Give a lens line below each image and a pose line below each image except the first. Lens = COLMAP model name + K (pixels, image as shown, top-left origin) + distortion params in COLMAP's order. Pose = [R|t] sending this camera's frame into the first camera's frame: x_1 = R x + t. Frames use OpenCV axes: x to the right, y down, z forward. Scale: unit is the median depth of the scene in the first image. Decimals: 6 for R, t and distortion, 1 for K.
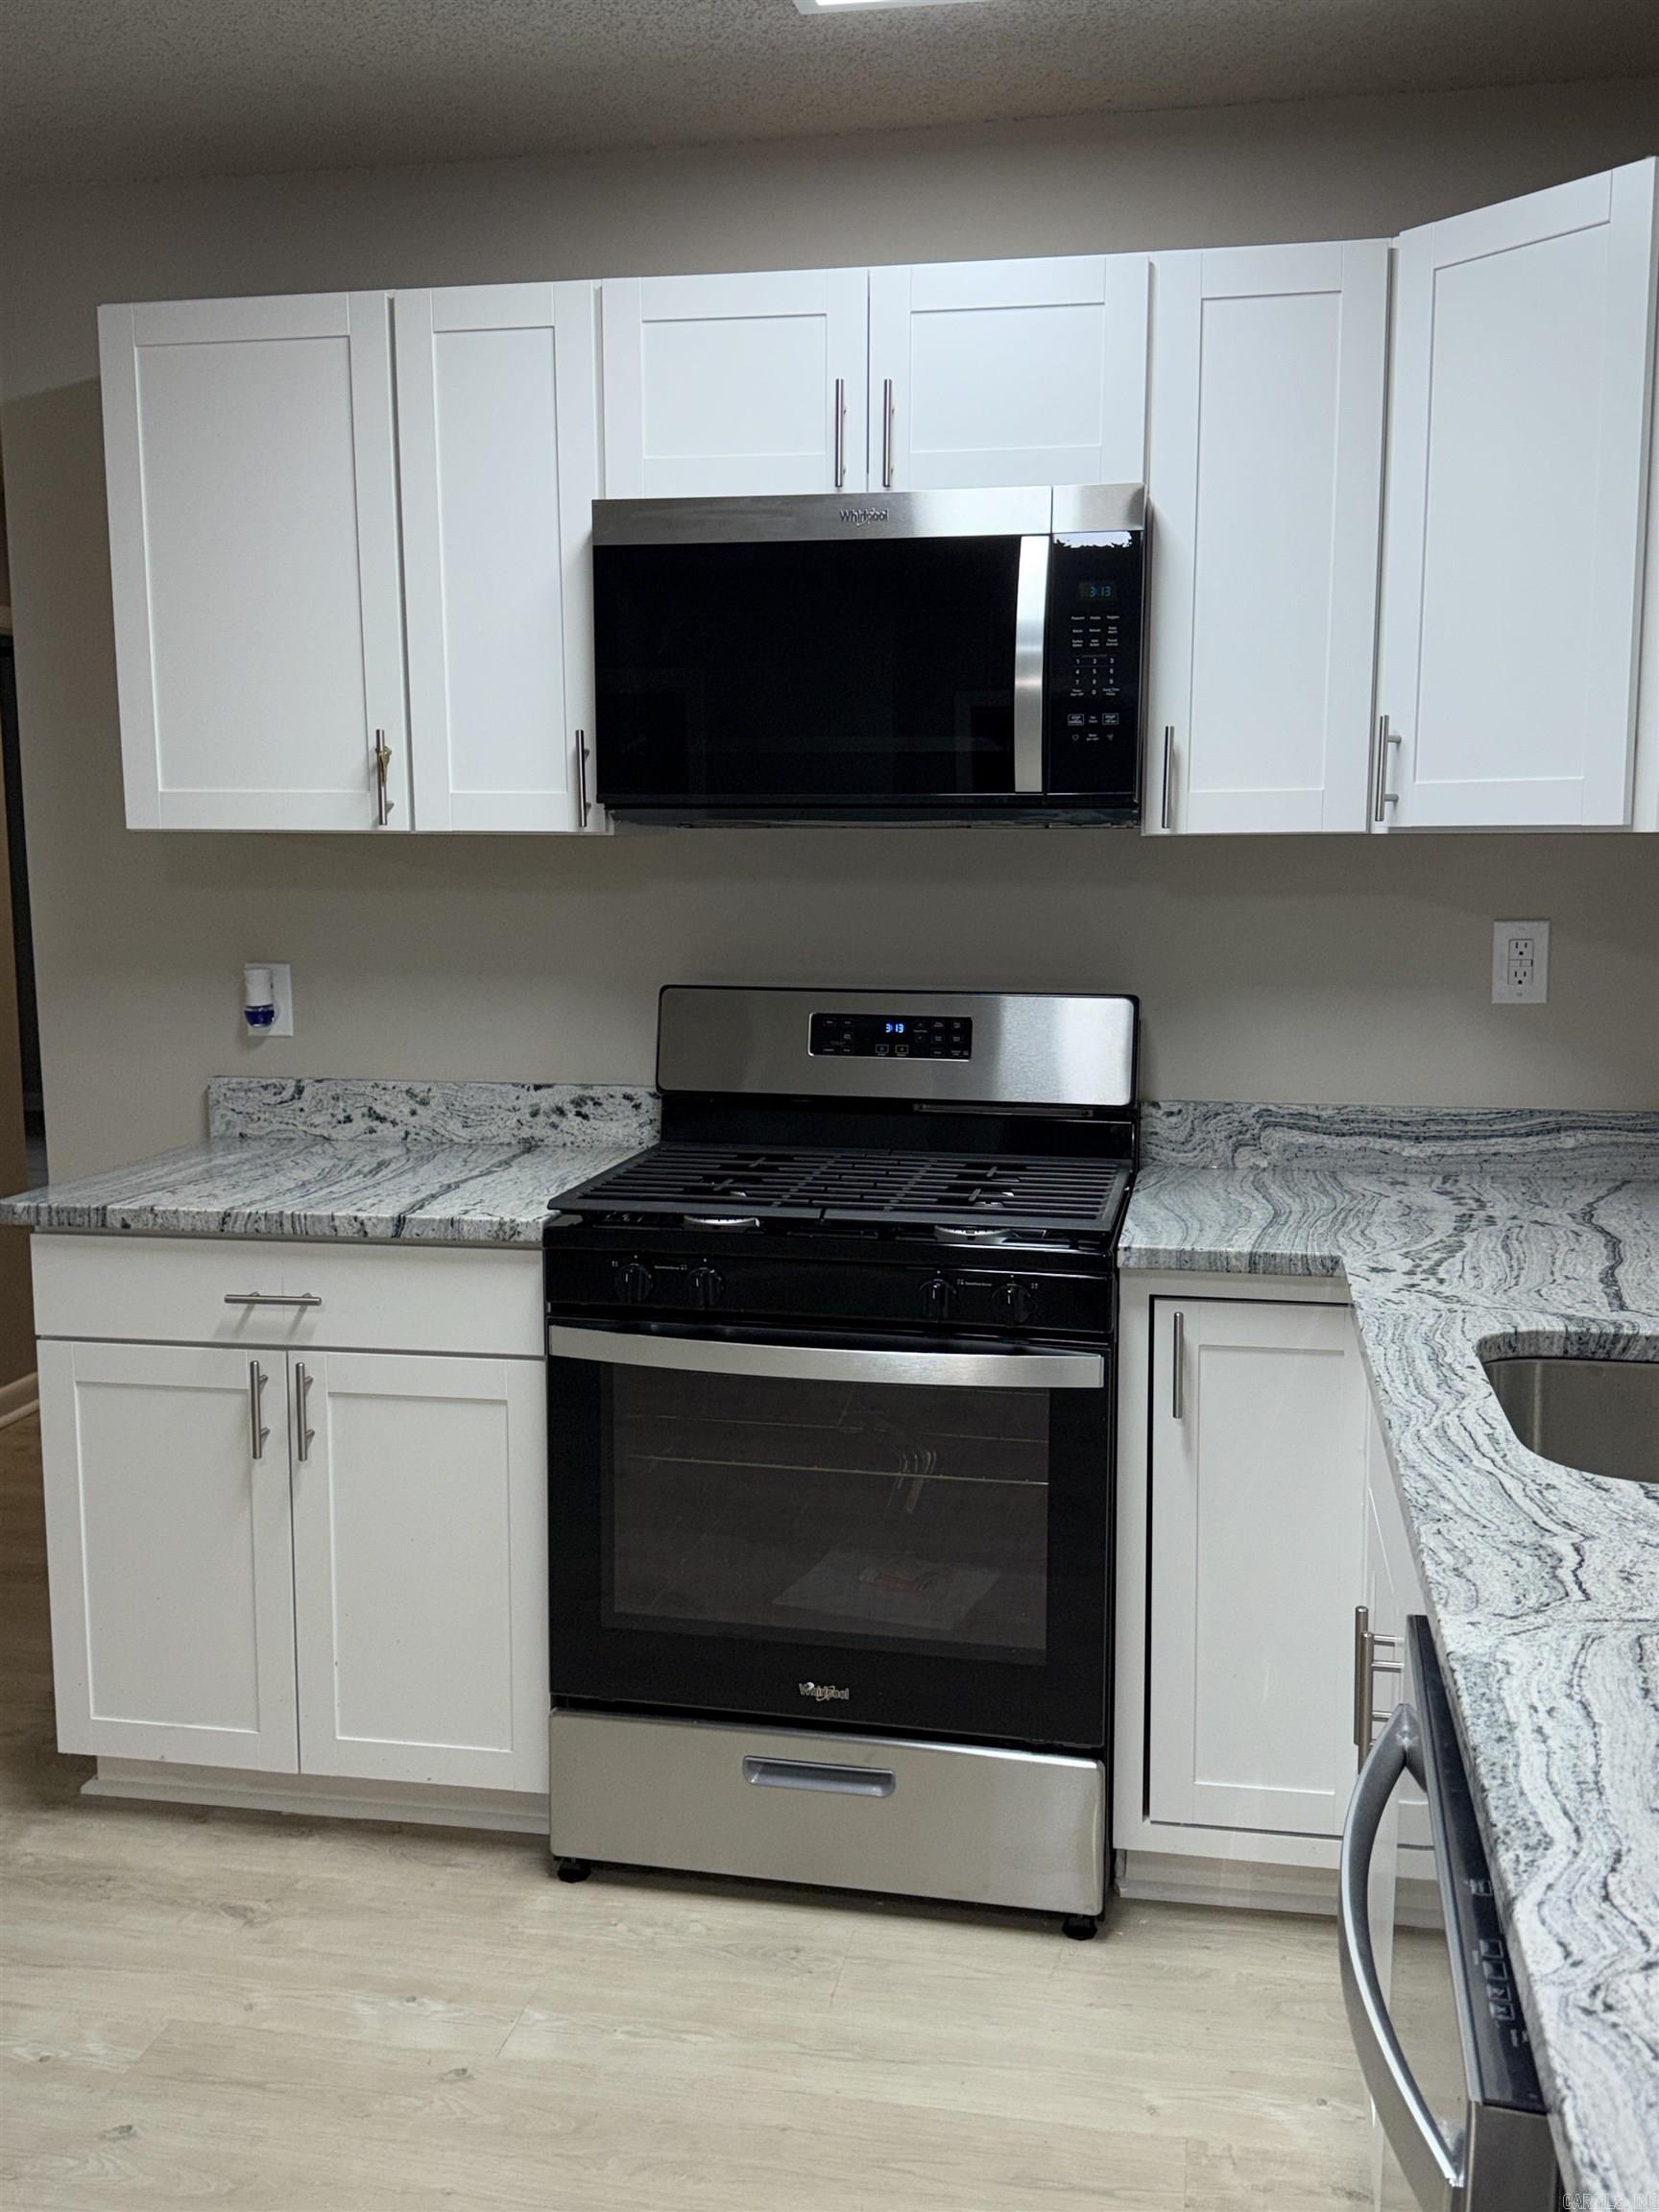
lens RADIAL K [[2034.8, 0, 821.2], [0, 2034.8, 1110.5], [0, 0, 1]] dist [0.072053, 0.000000]
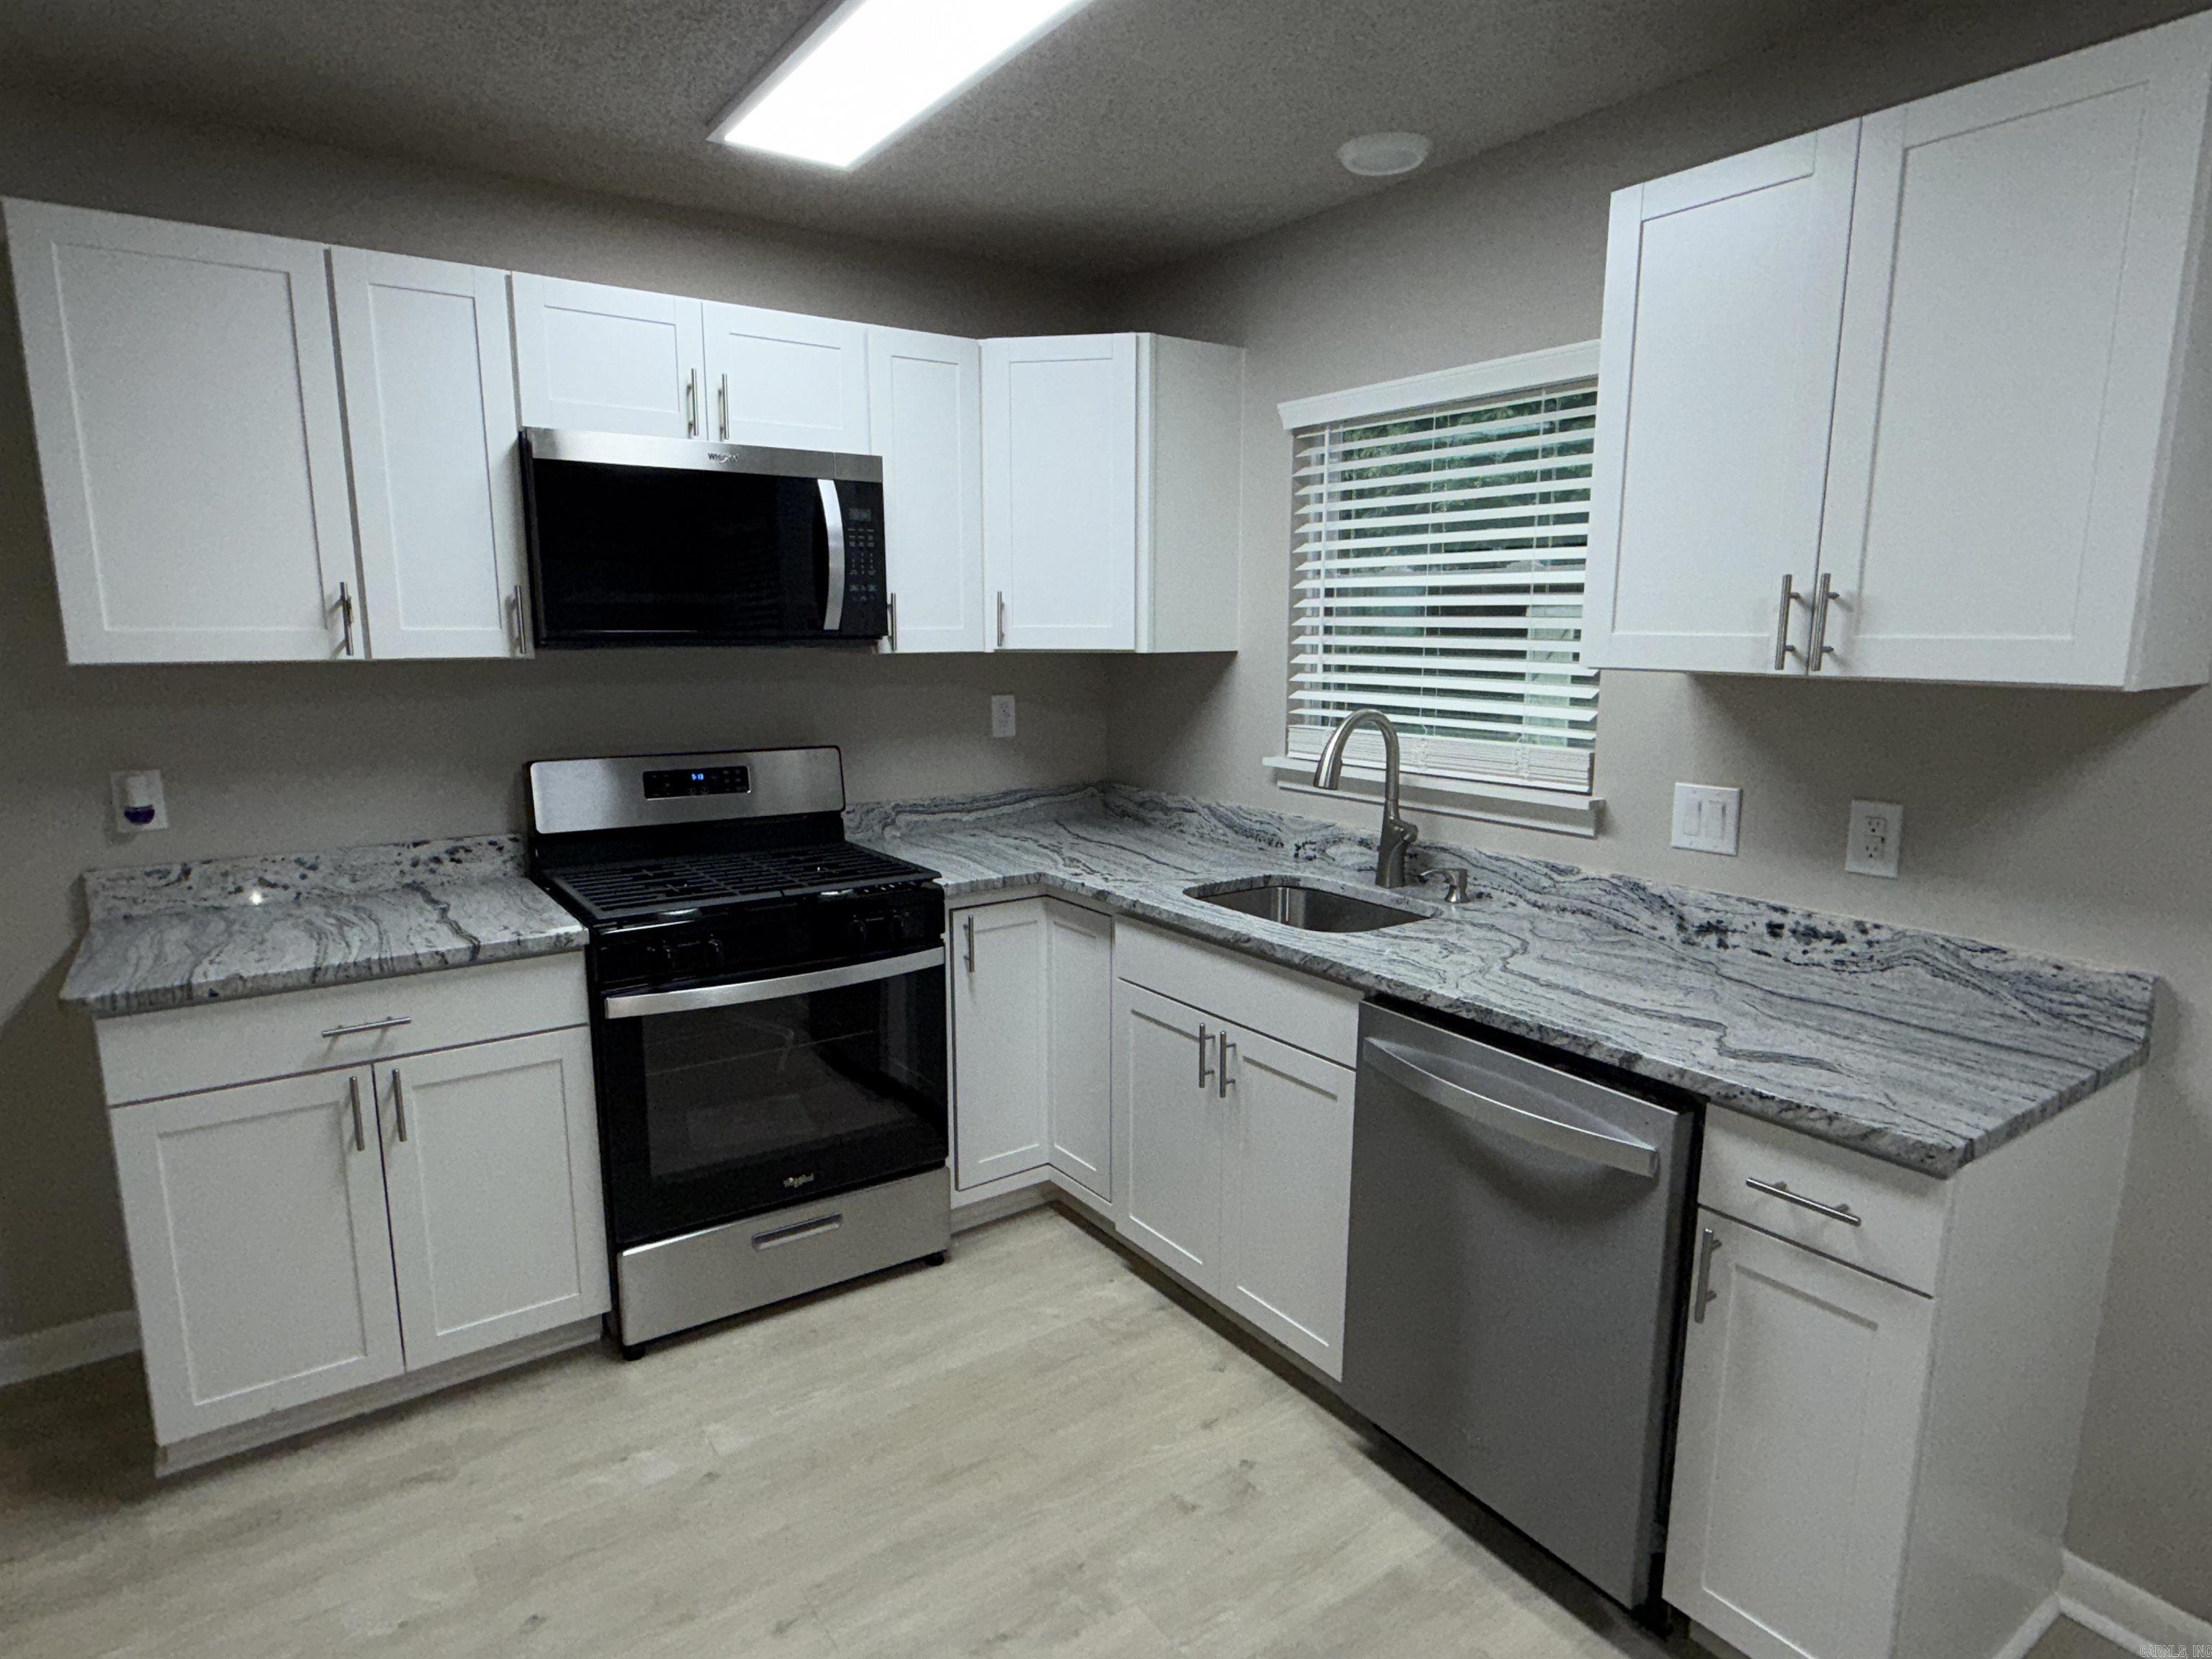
lens RADIAL K [[1244.9, 0, 1096.6], [0, 1244.9, 841.3], [0, 0, 1]] dist [-0.001162, 0.000192]
pose [[0.692270, -0.123810, 0.710938, -0.489018], [0.097532, 0.992185, 0.077818, -0.039835], [-0.715017, 0.015468, 0.698936, 0.118173]]
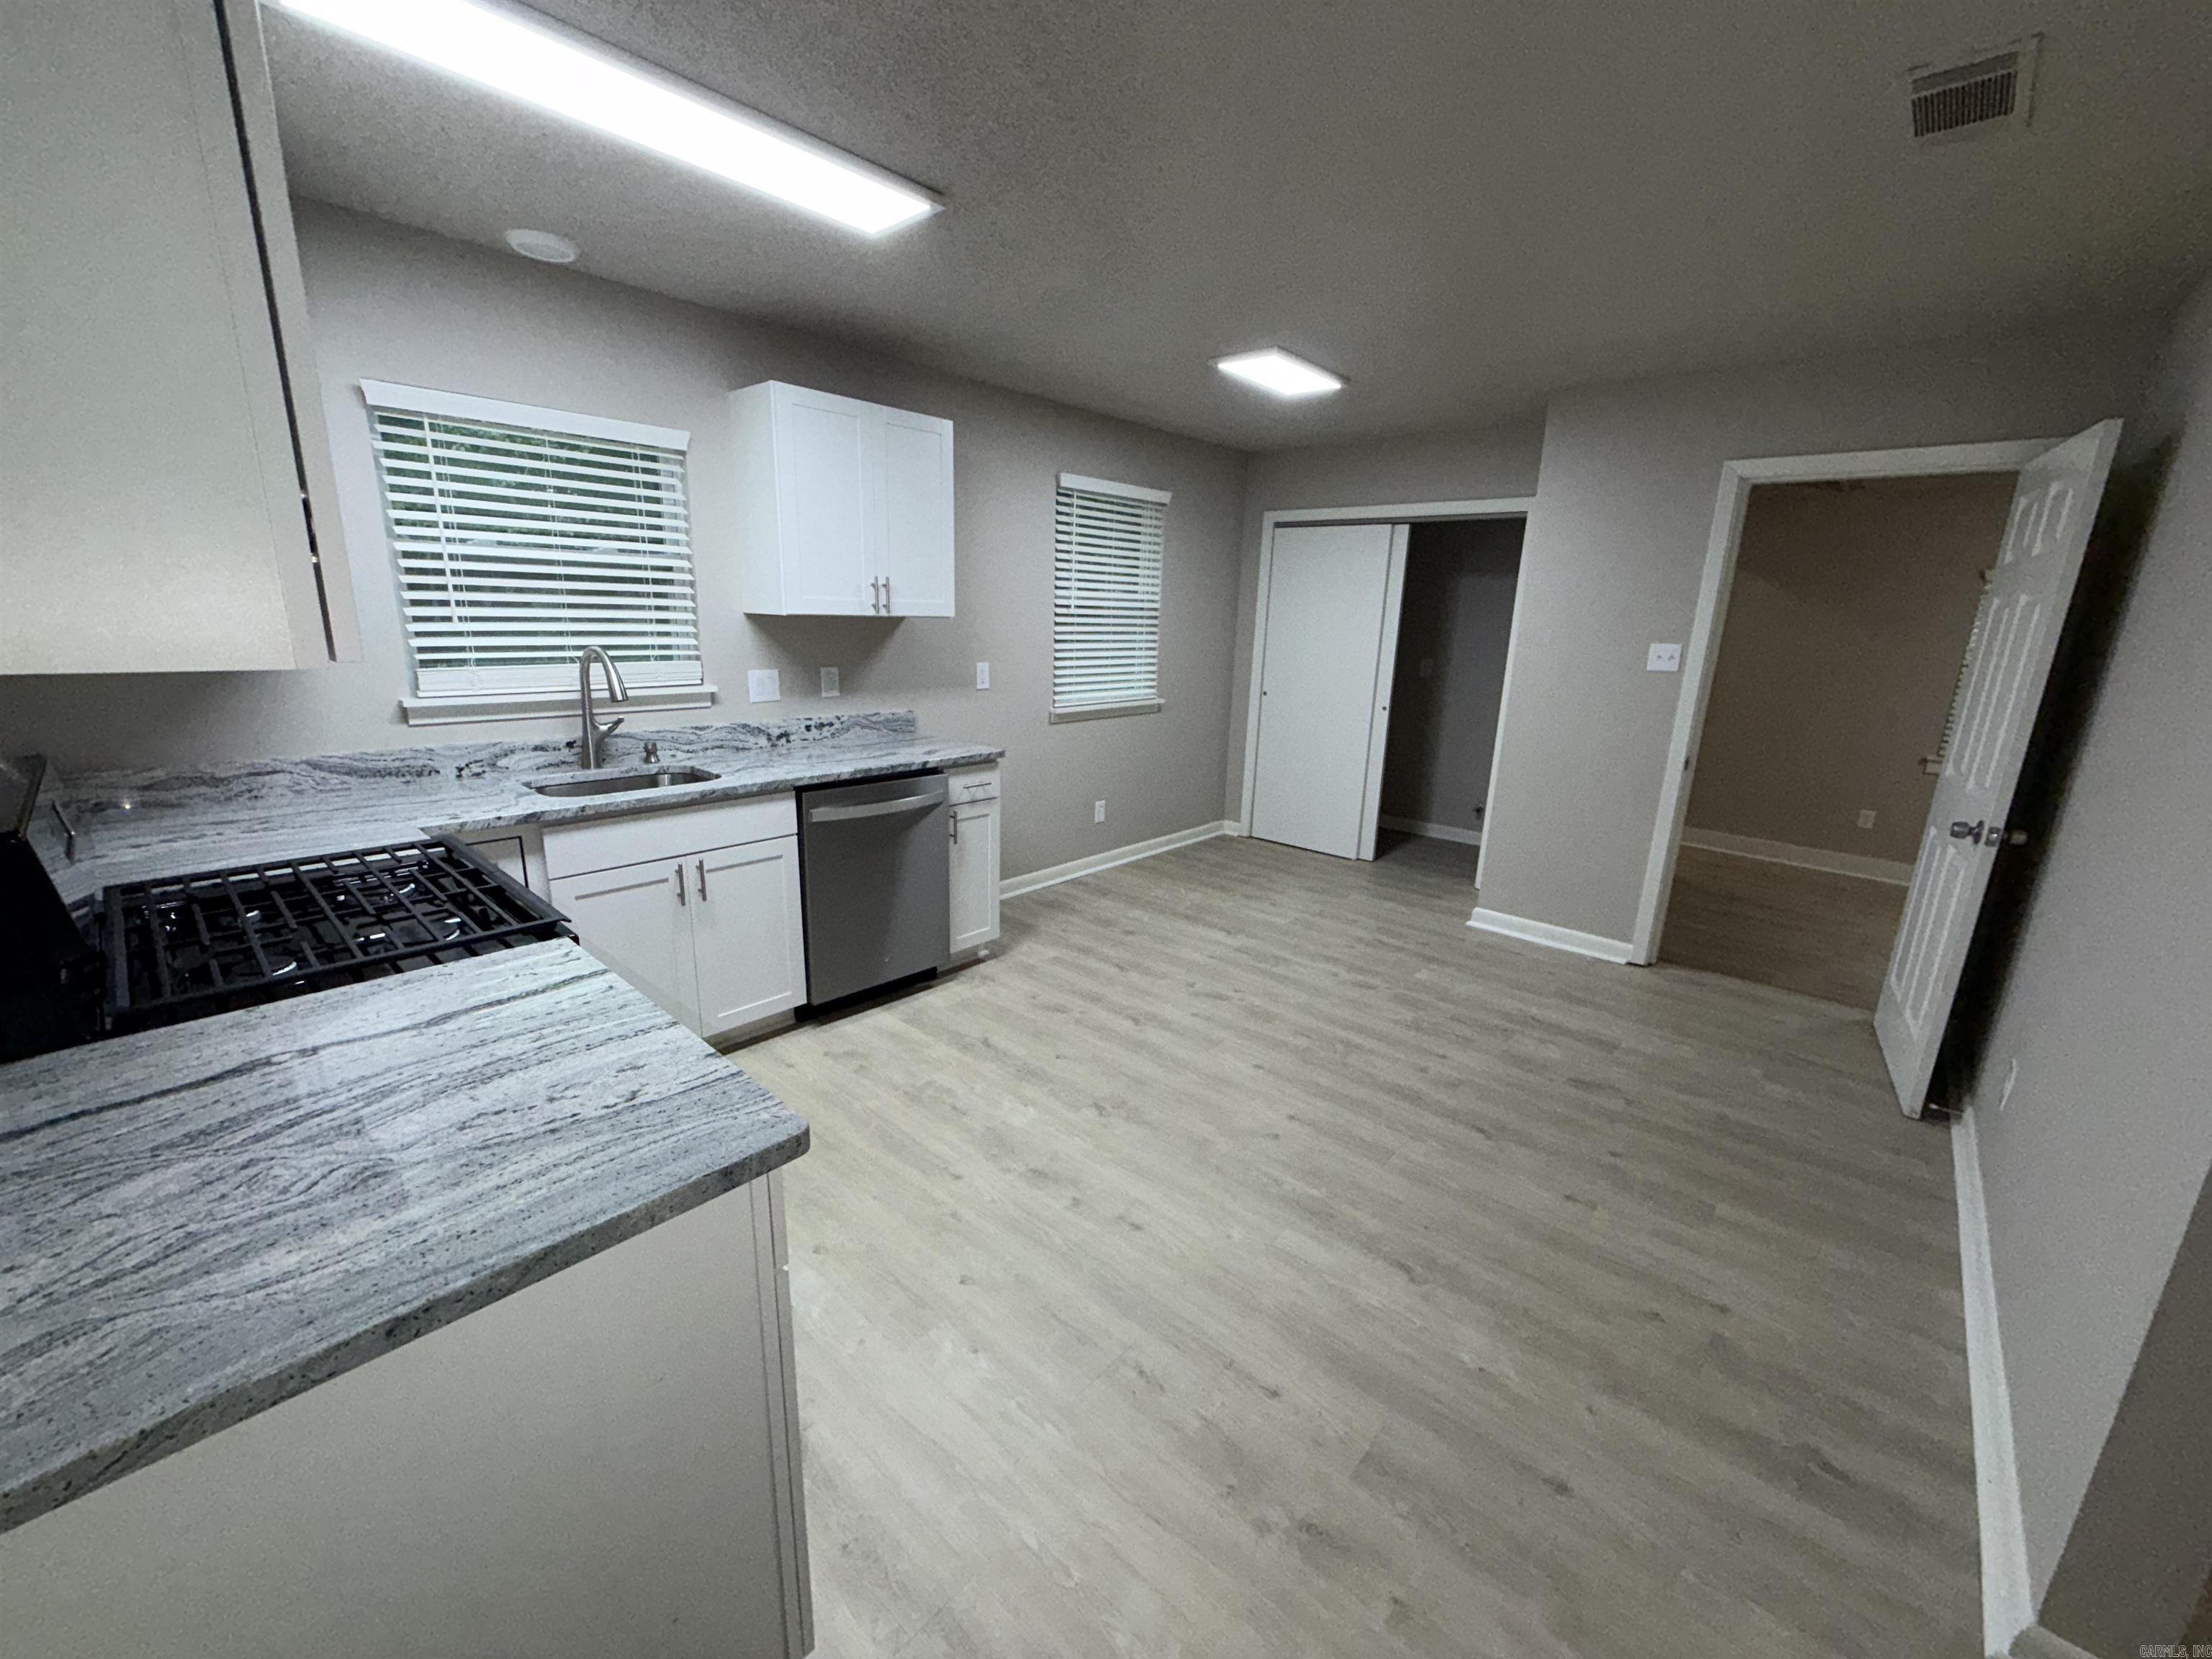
lens RADIAL K [[885.5, 0, 1102.4], [0, 885.5, 832.3], [0, 0, 1]] dist [0.000866, 0.000146]
pose [[-0.862135, -0.148545, 0.484415, -0.659036], [0.041796, 0.931951, 0.360168, -0.185098], [-0.504952, 0.330760, -0.797259, 1.203295]]
